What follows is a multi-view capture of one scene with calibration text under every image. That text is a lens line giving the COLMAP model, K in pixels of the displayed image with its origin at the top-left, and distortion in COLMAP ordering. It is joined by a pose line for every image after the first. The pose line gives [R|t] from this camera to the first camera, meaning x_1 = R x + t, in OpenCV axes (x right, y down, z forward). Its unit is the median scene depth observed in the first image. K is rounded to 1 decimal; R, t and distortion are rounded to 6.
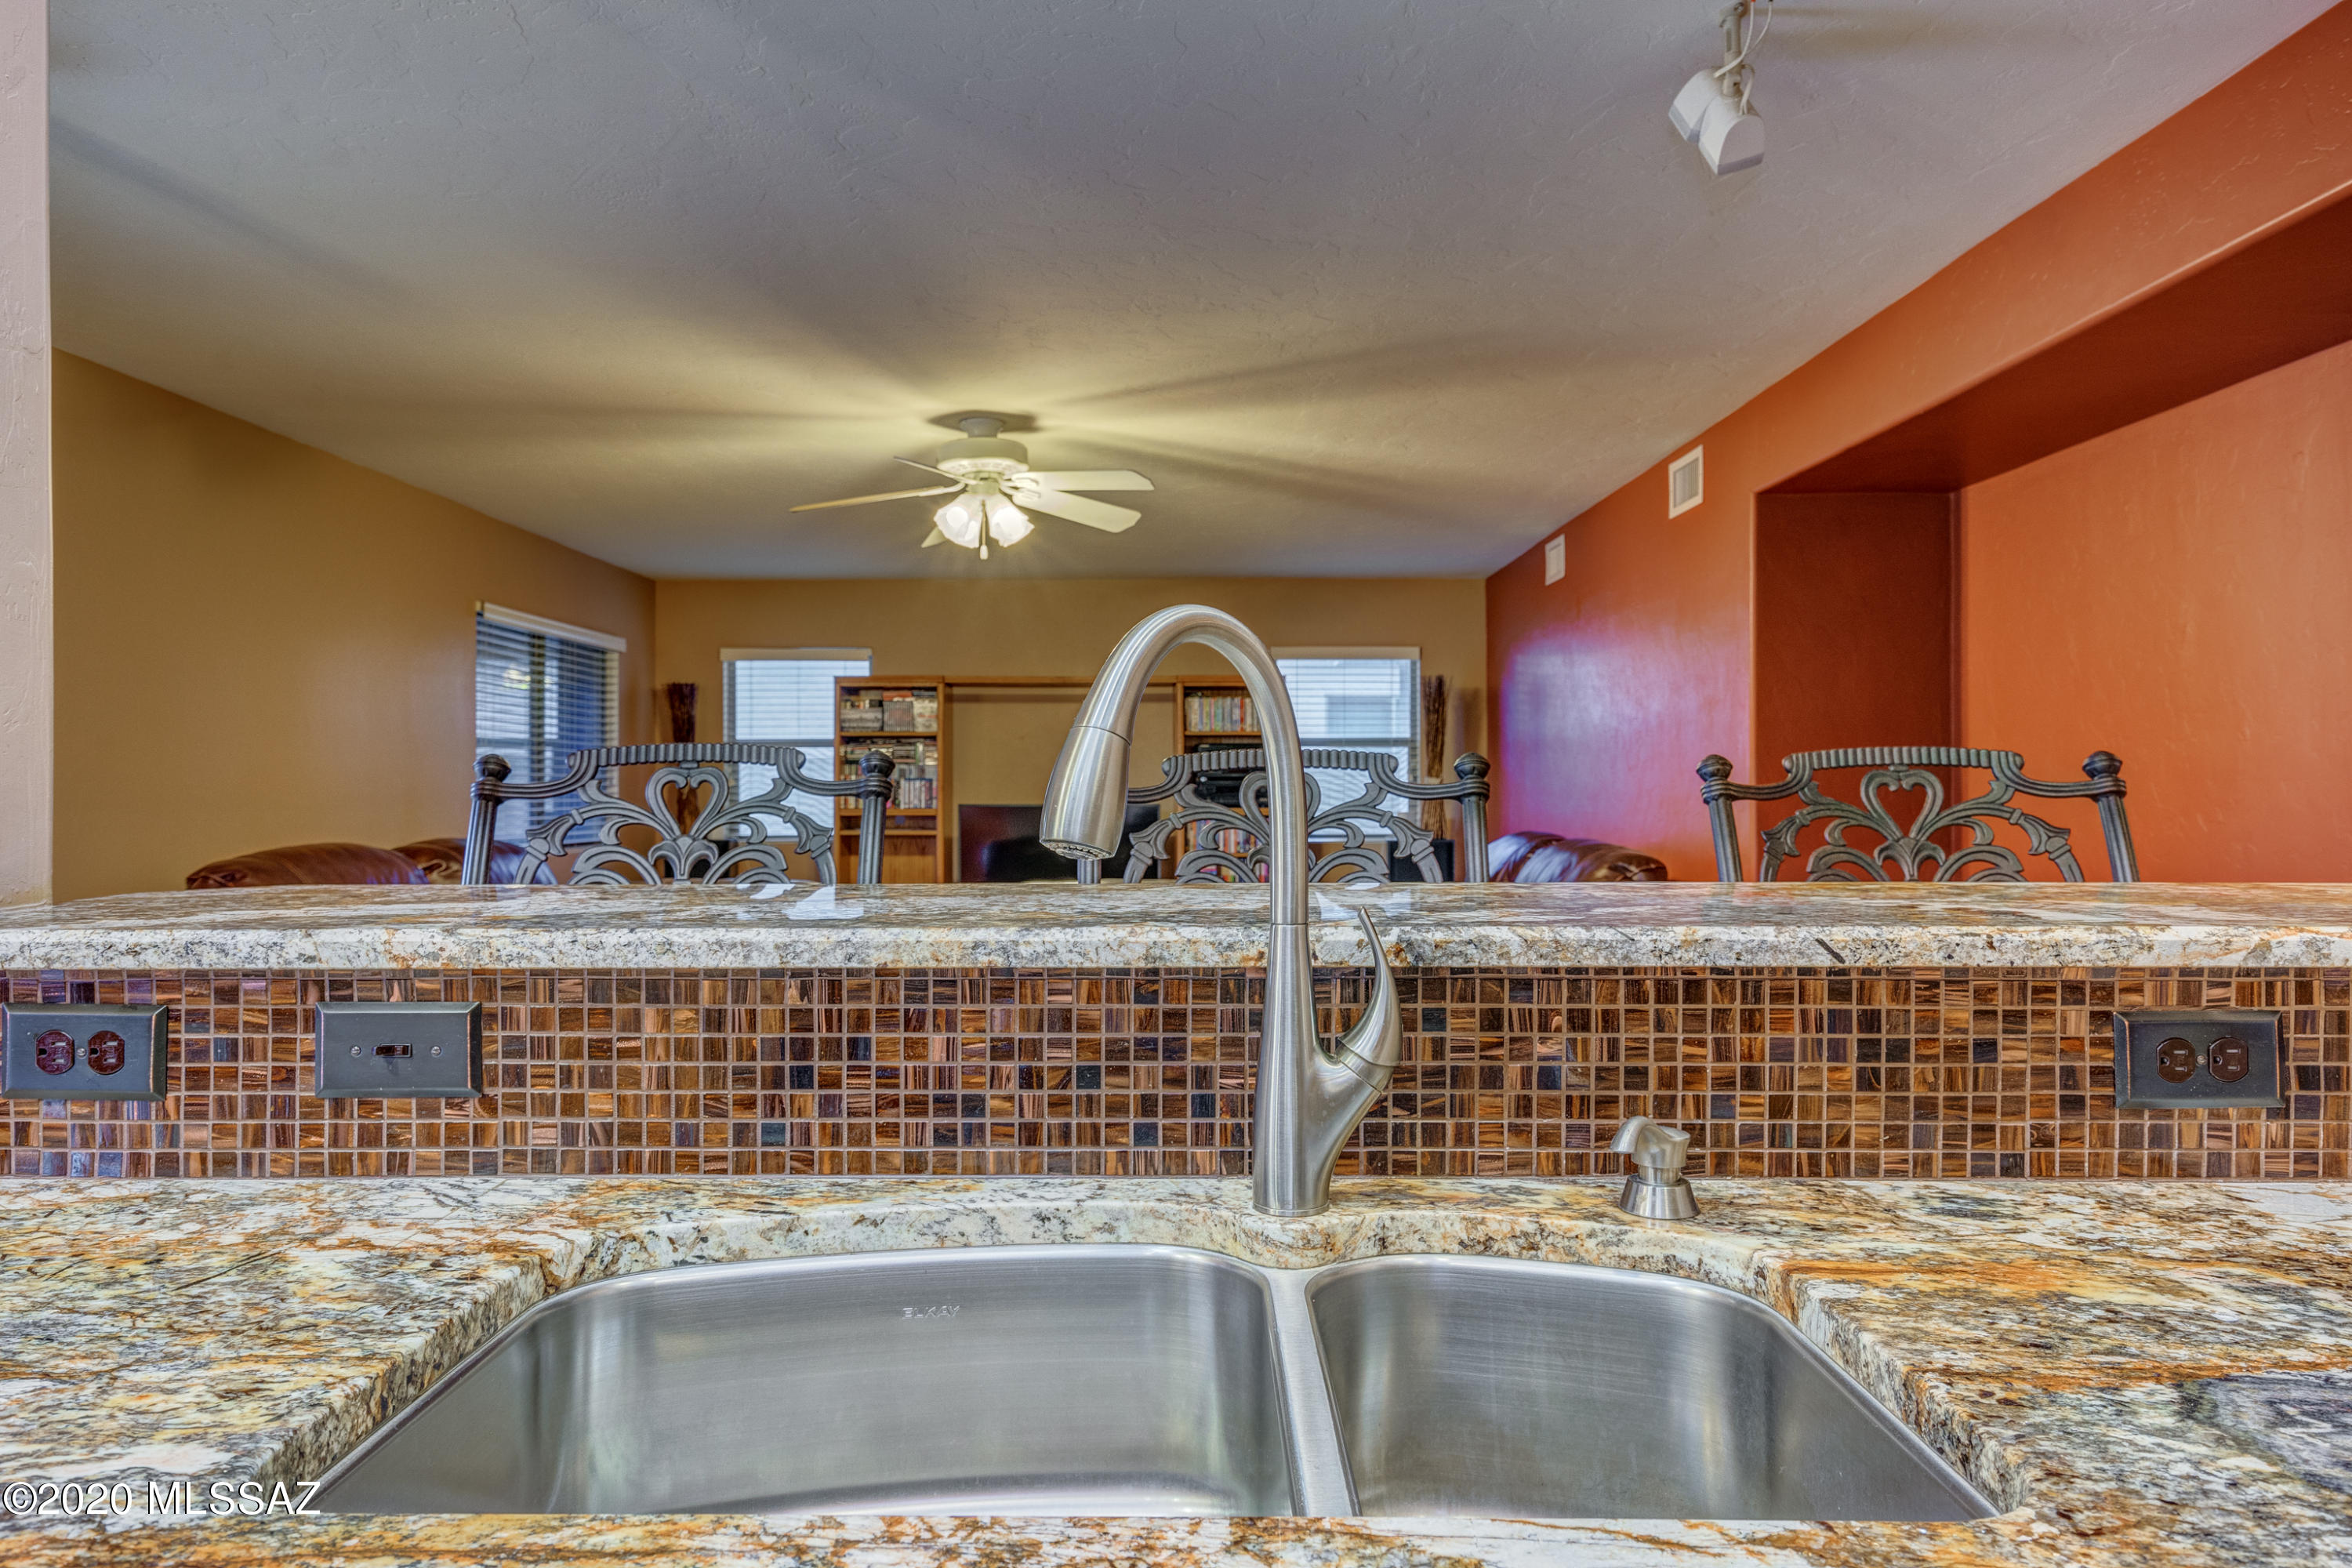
lens RADIAL K [[1589.6, 0, 1171.5], [0, 1589.6, 784.4], [0, 0, 1]] dist [-0.006370, -0.000399]
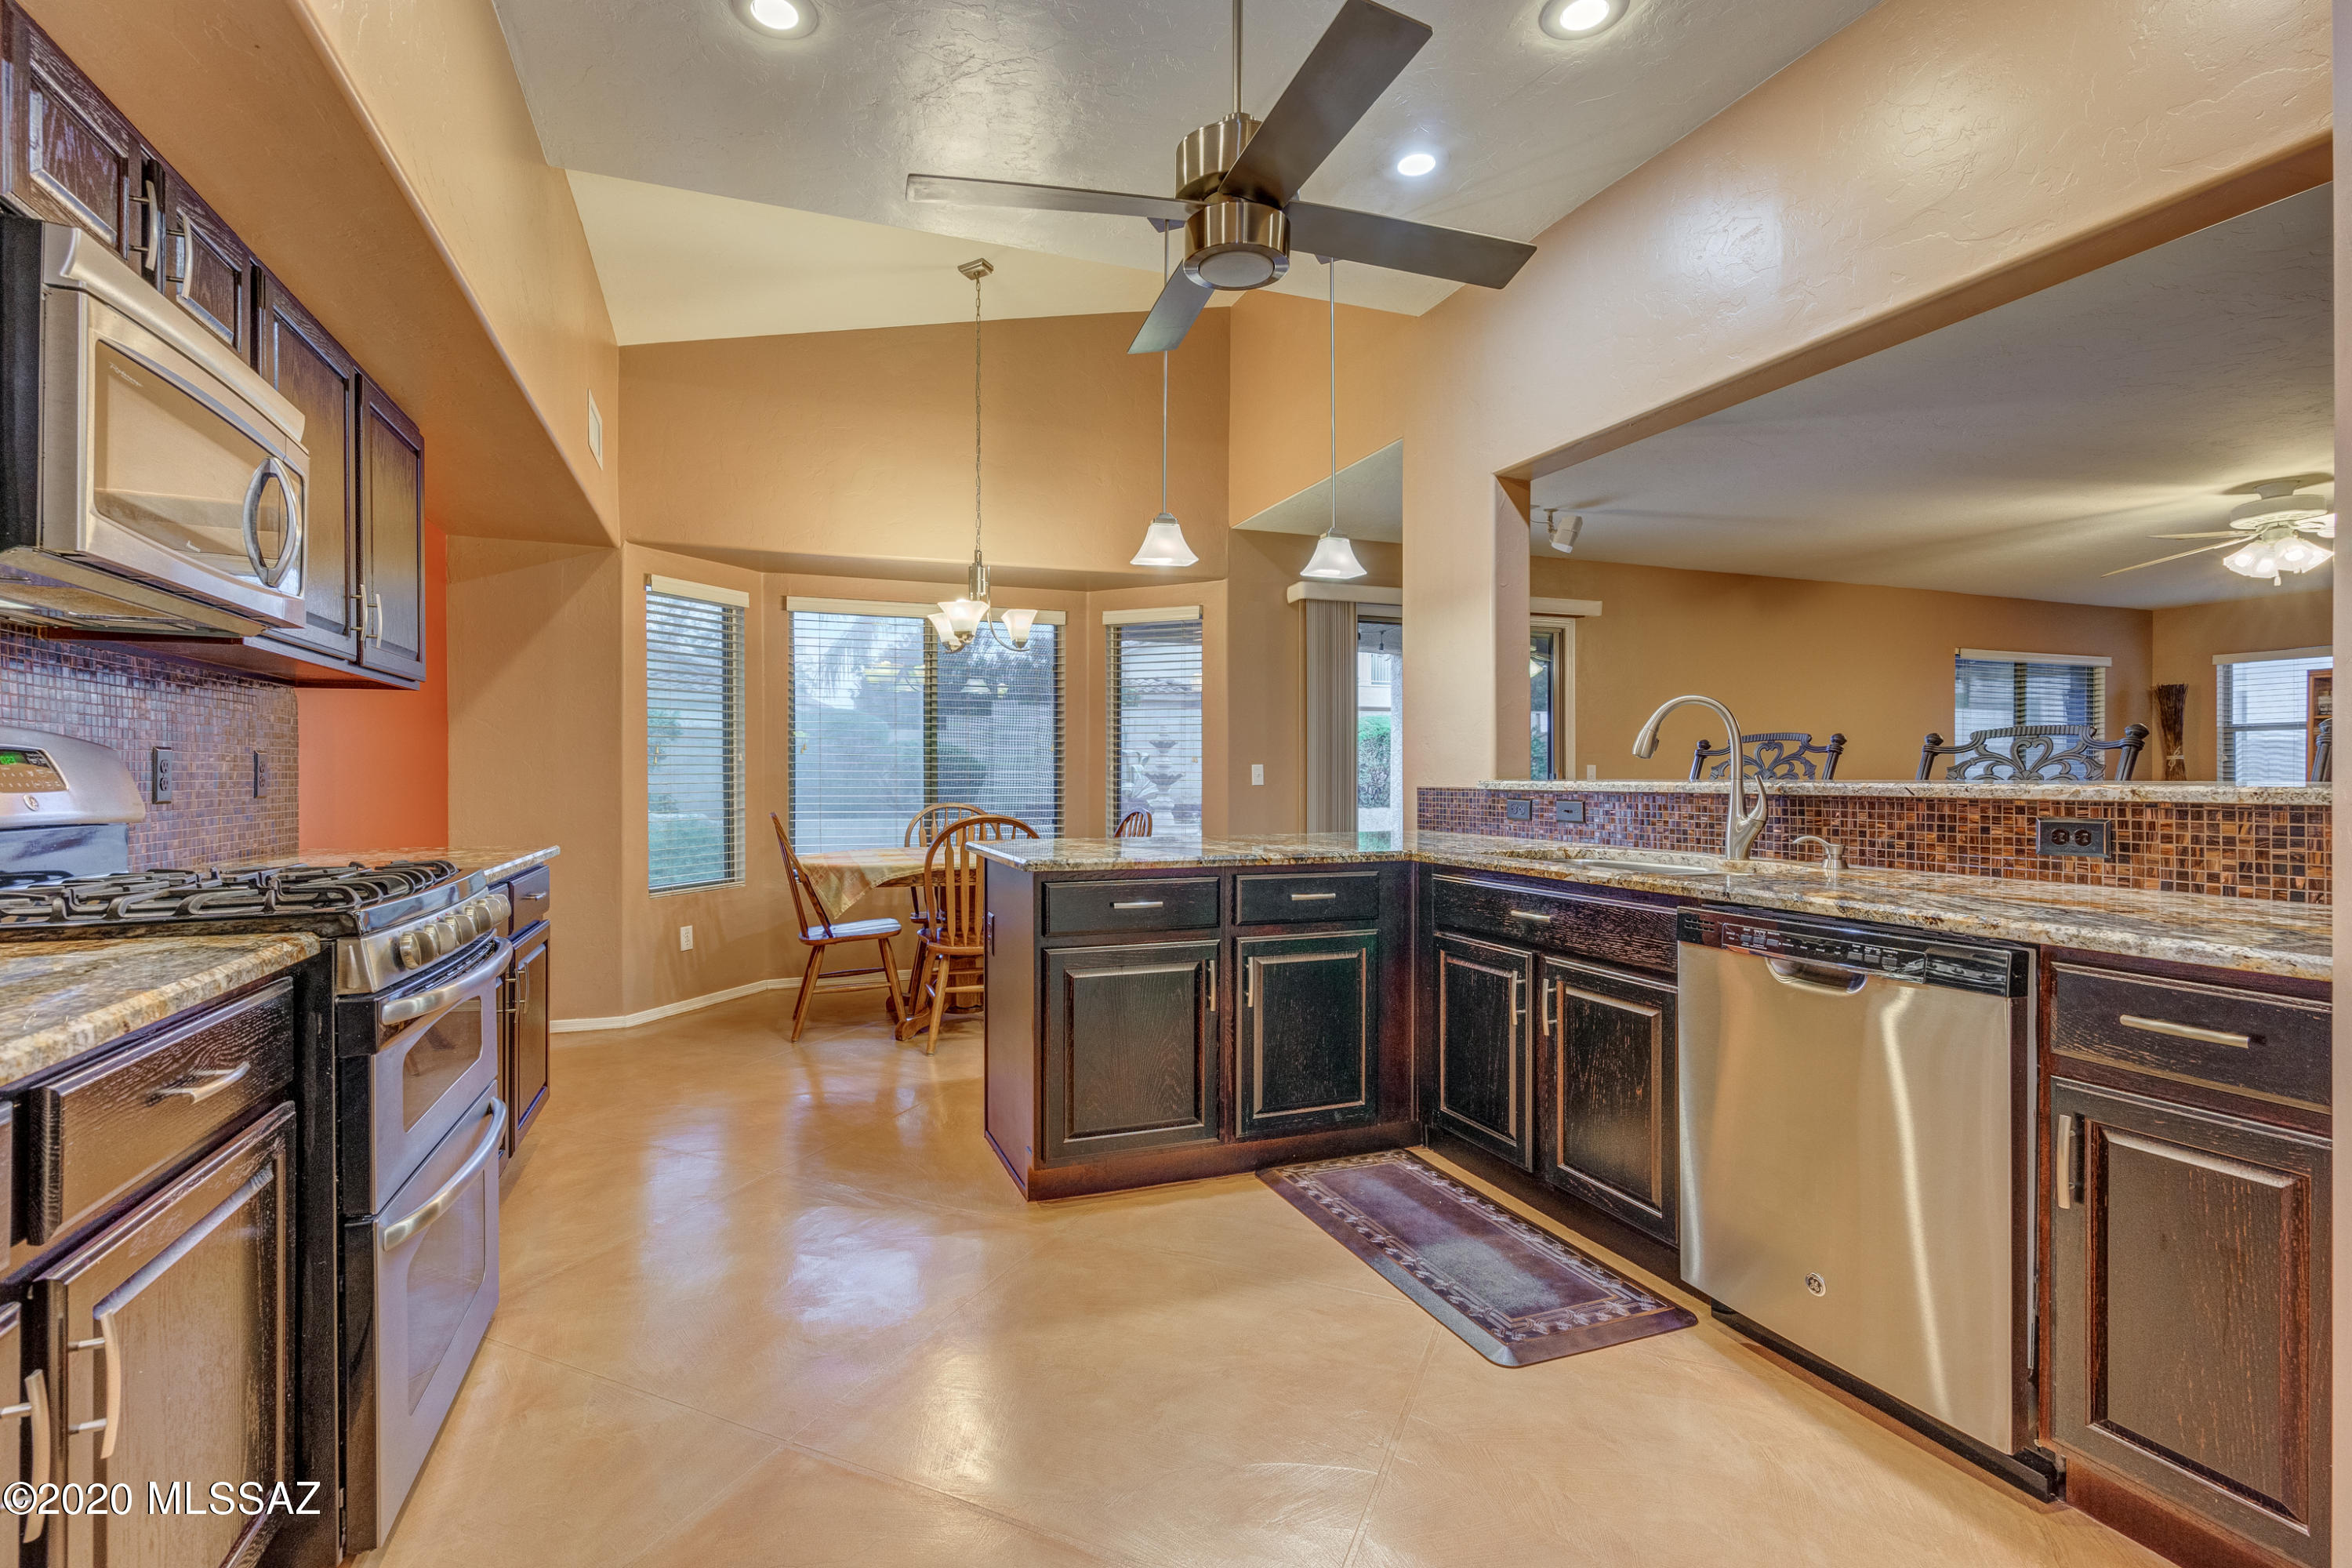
lens RADIAL K [[1076.7, 0, 1189.7], [0, 1076.7, 779.3], [0, 0, 1]] dist [-0.002644, -0.000921]
pose [[0.397597, 0.002156, -0.917558, 1.679372], [0.005338, 0.999975, 0.004663, 0.063194], [0.917545, -0.006752, 0.397576, -1.014620]]
